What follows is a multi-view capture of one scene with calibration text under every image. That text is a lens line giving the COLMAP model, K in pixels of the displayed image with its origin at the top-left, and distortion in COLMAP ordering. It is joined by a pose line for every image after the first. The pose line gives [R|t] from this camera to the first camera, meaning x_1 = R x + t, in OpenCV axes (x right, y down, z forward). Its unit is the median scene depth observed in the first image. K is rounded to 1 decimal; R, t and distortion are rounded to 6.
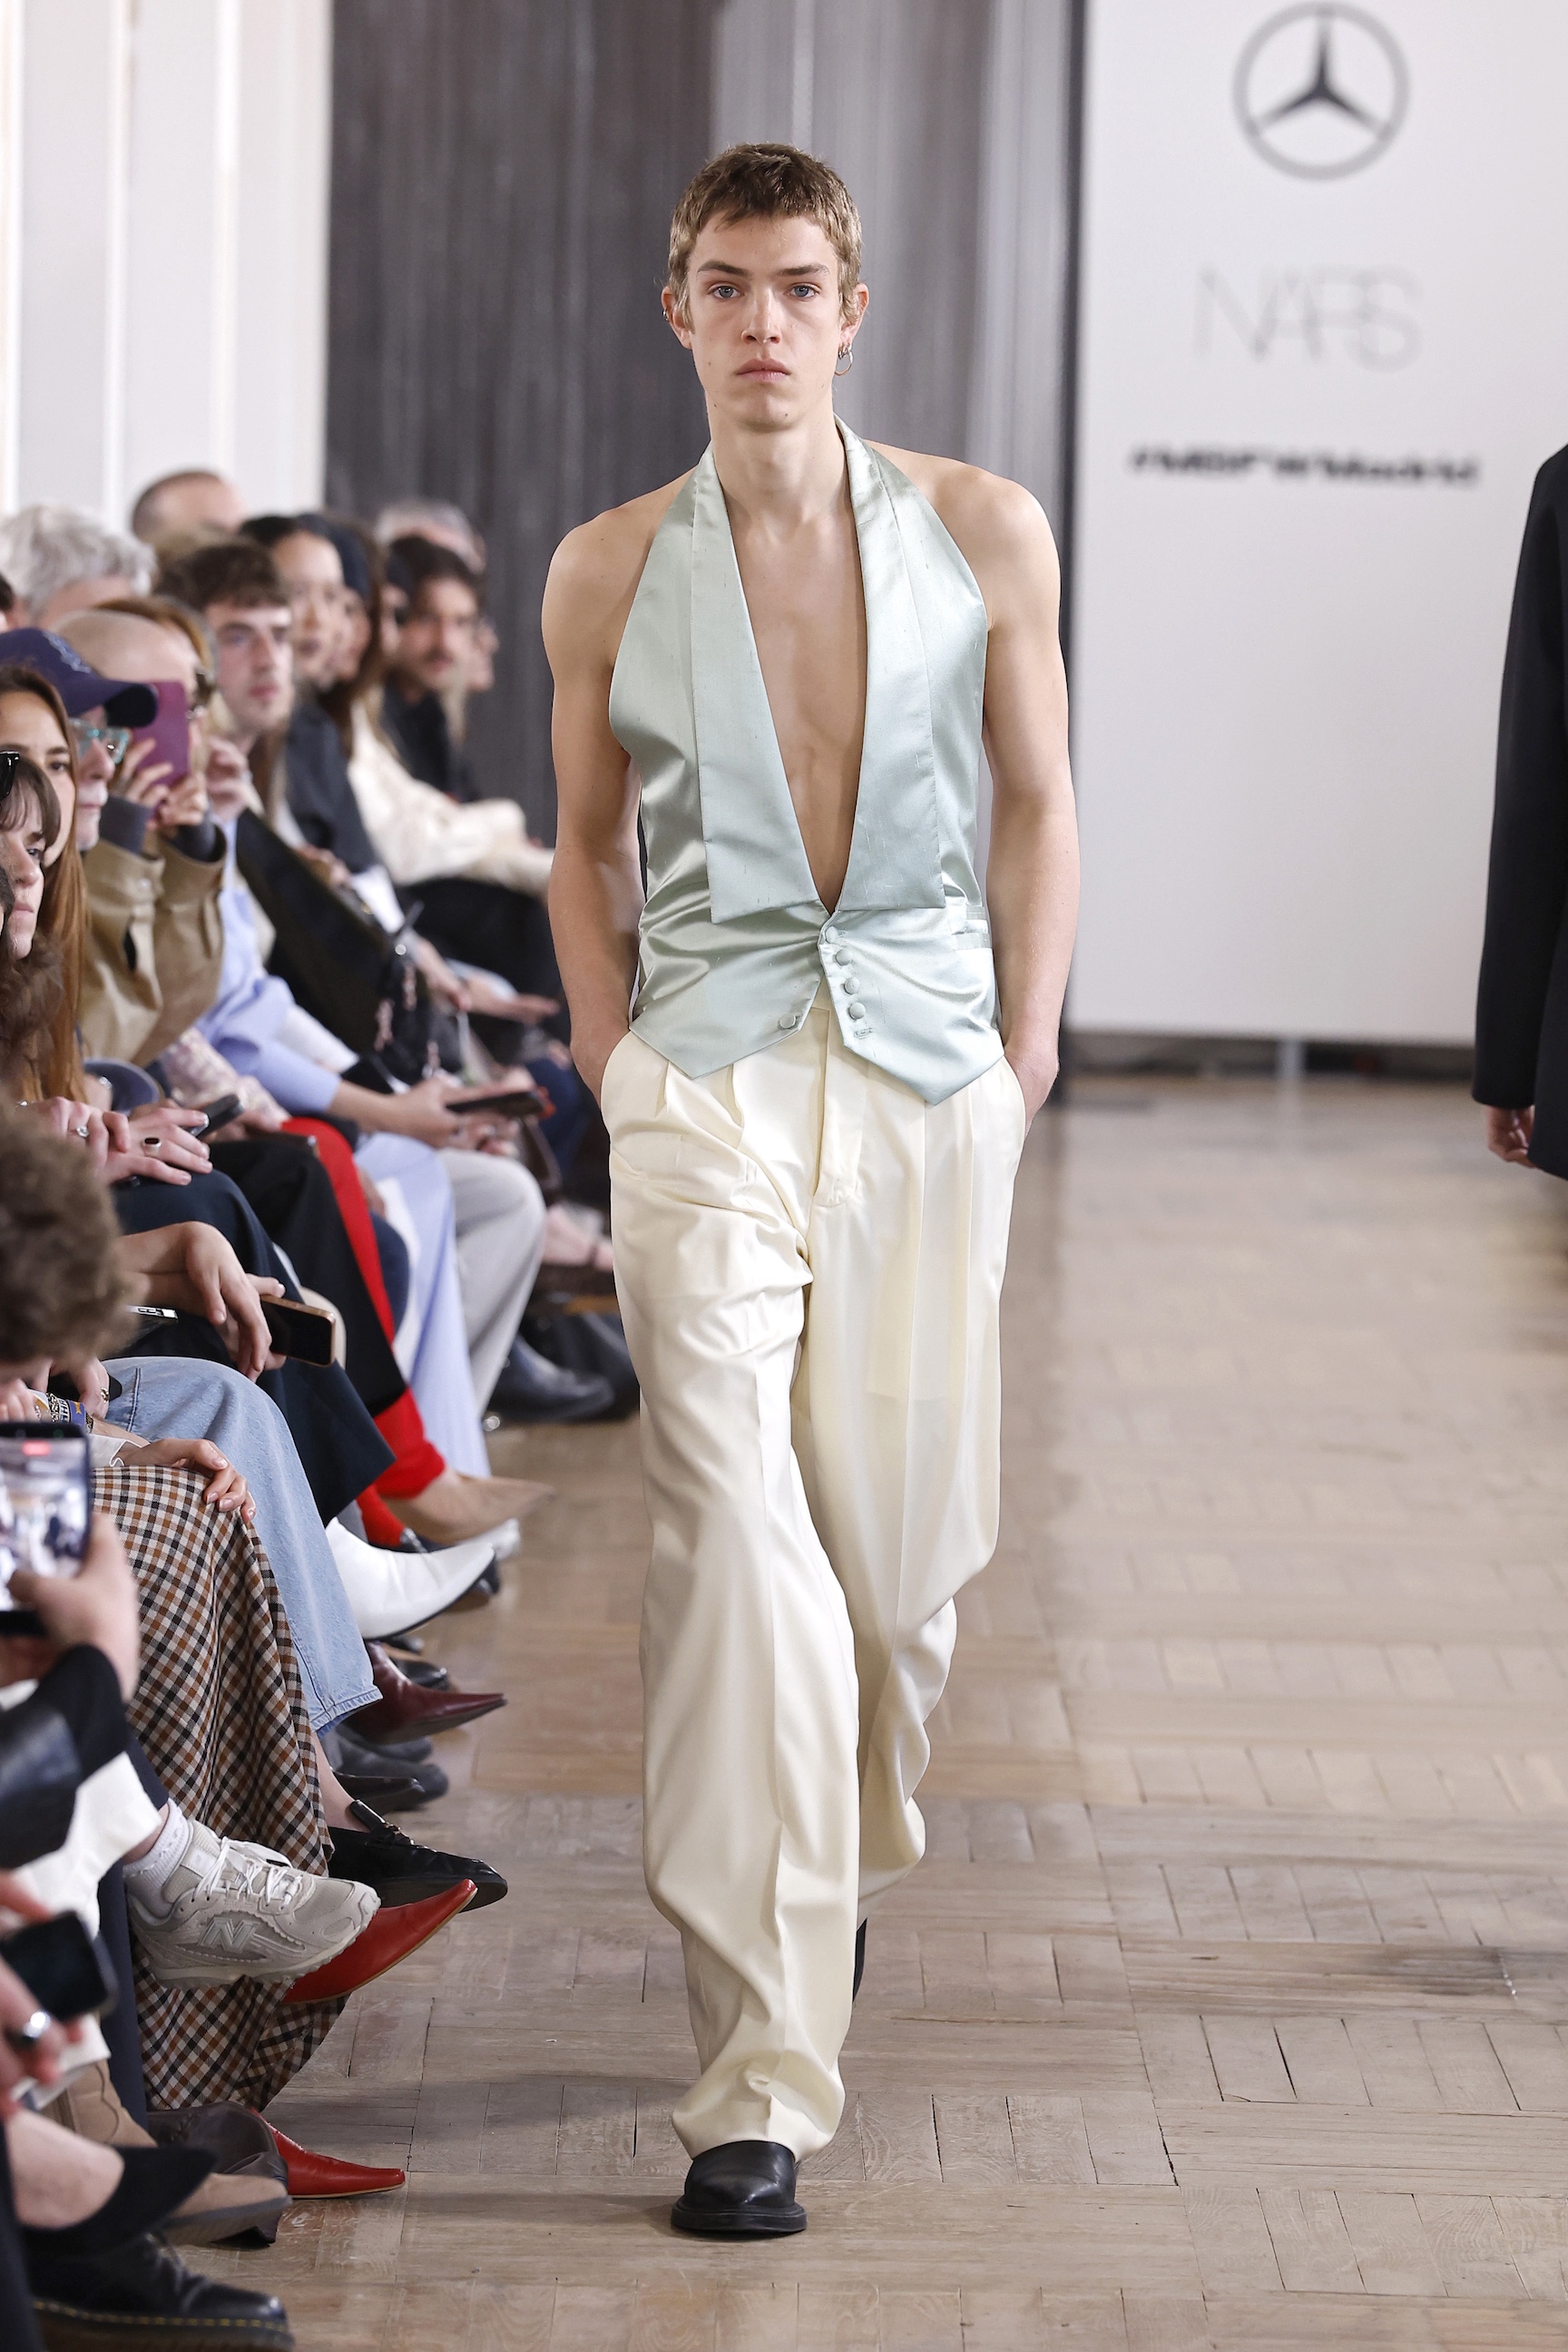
lens RADIAL K [[17056.8, 0, 761.5], [0, 17056.8, 1052.7], [0, 0, 1]] dist [1.666990, 0.000000]
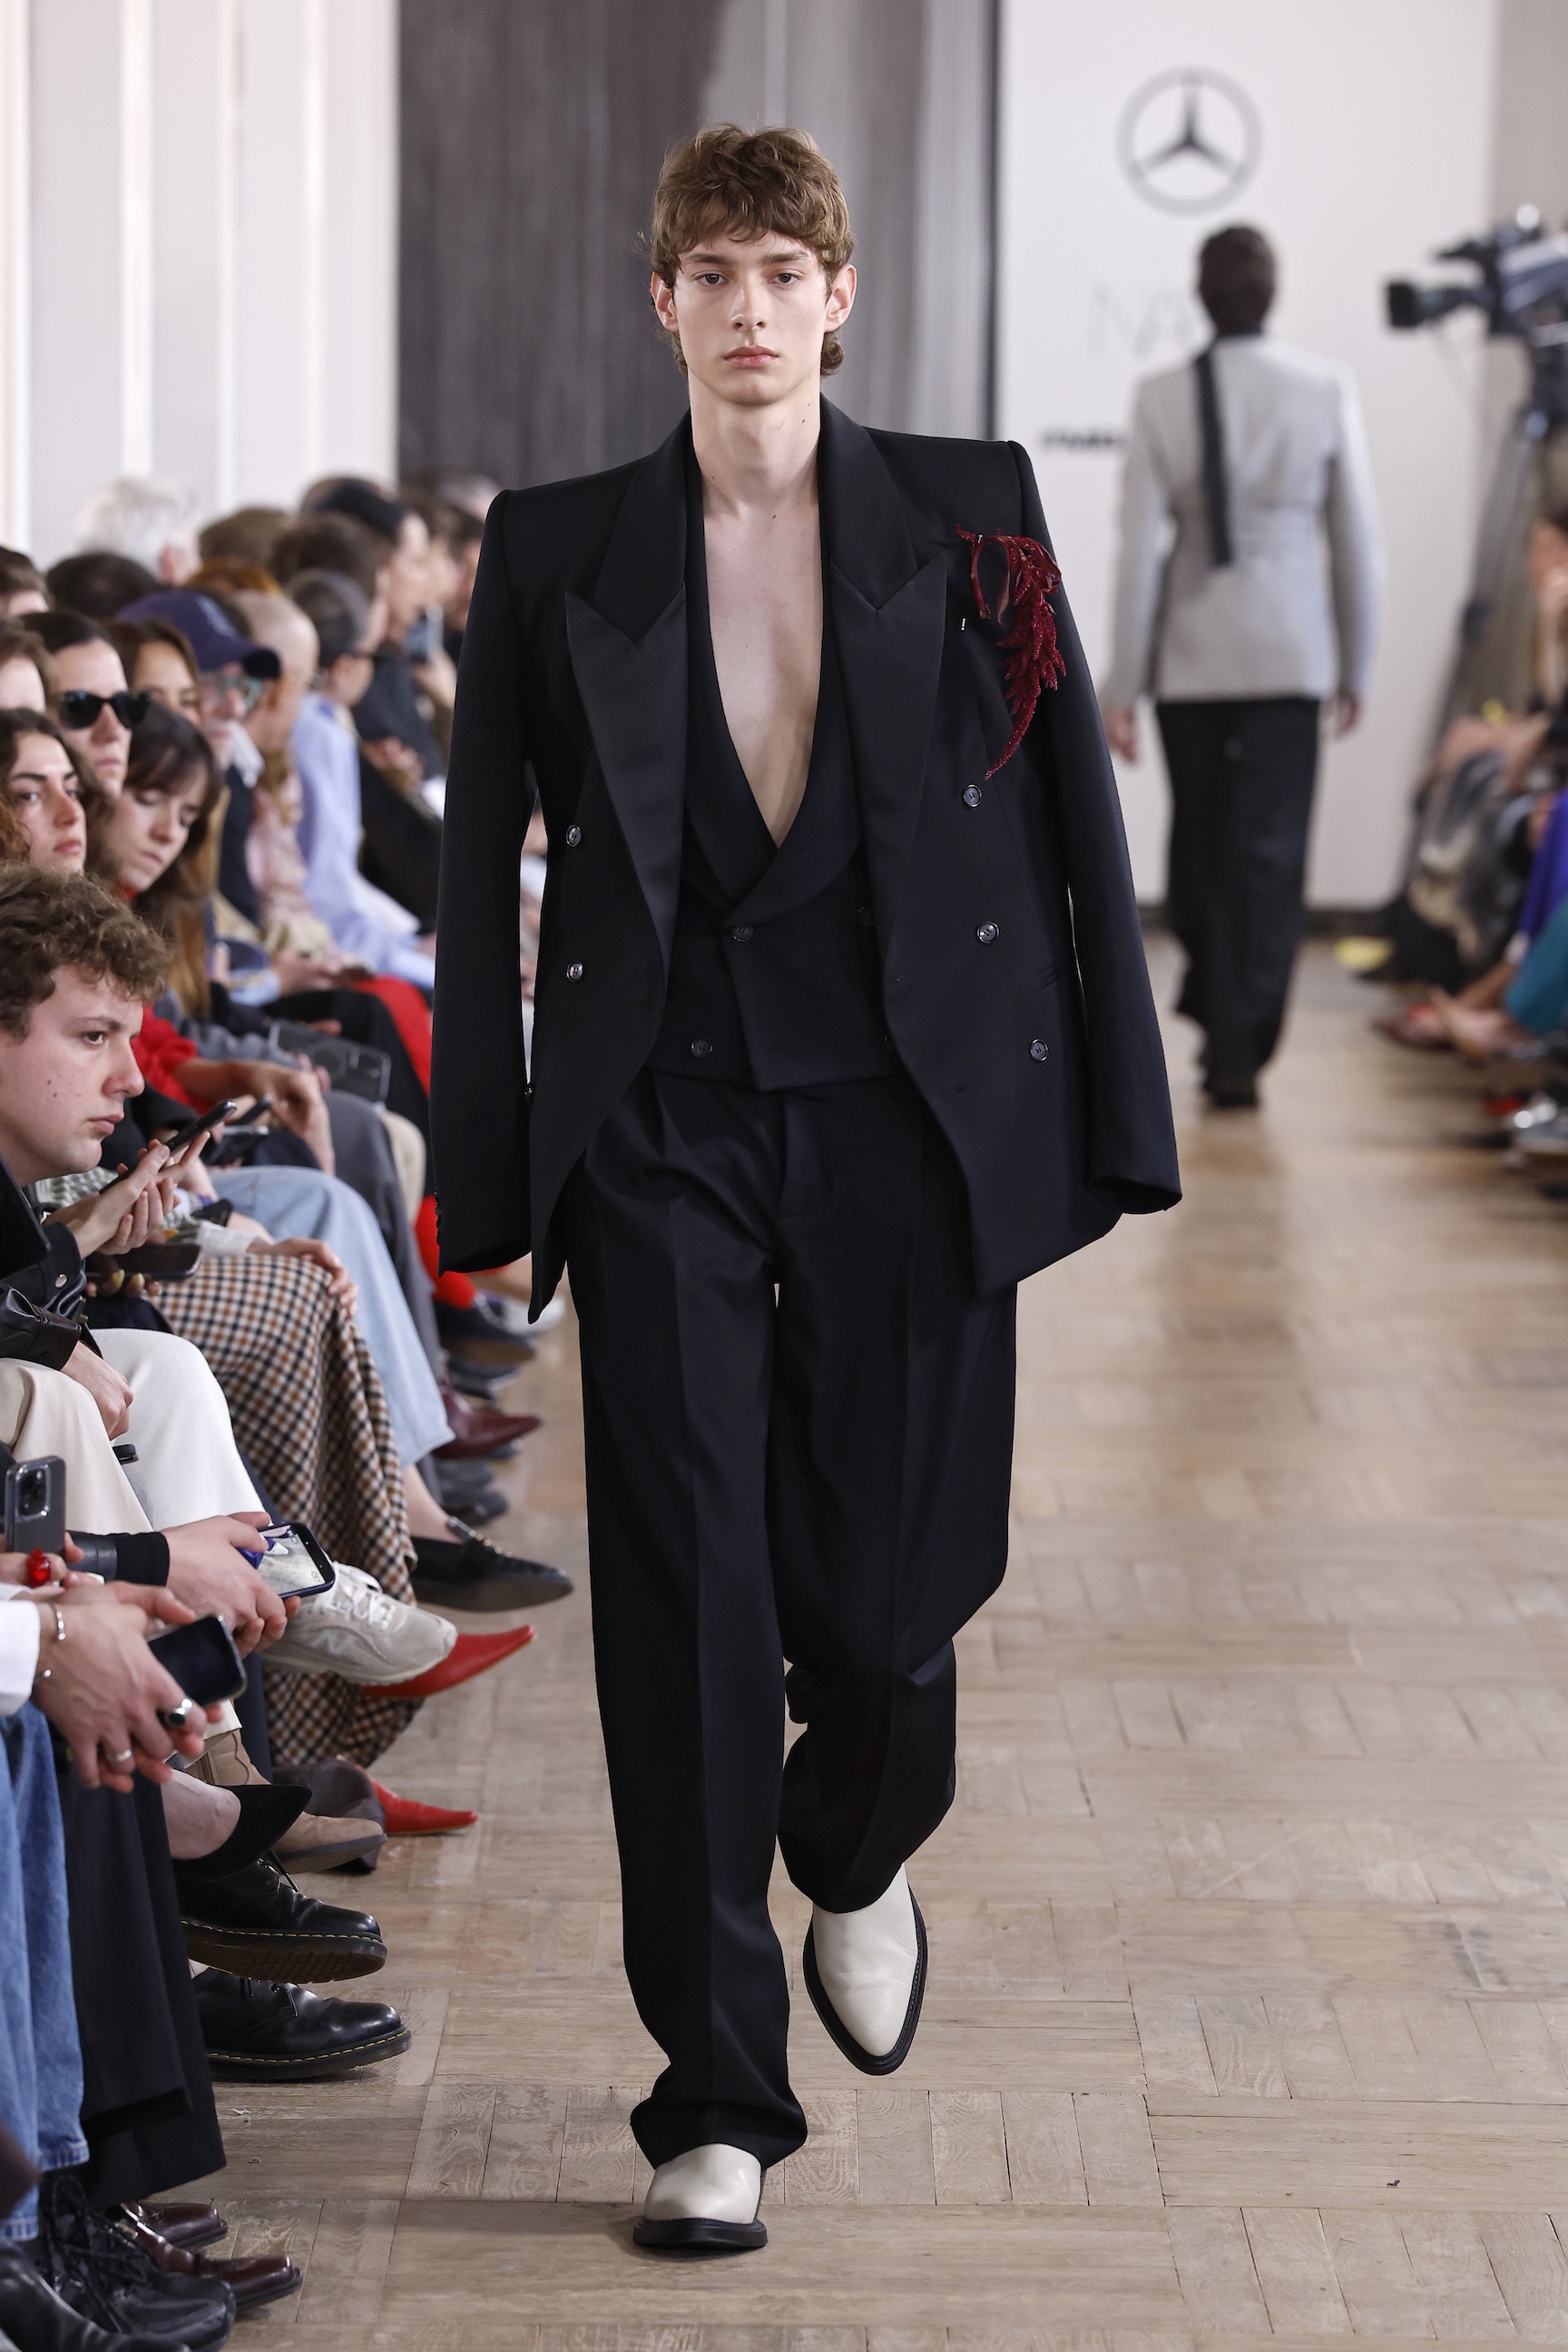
lens RADIAL K [[15487.6, 0, 790.4], [0, 15487.6, 1045.8], [0, 0, 1]] dist [1.591745, 0.000000]
pose [[0.999929, -0.011892, 0.000999, 0.001624], [0.011875, 0.999804, 0.015837, -0.008694], [-0.001187, -0.015824, 0.999874, -0.135877]]
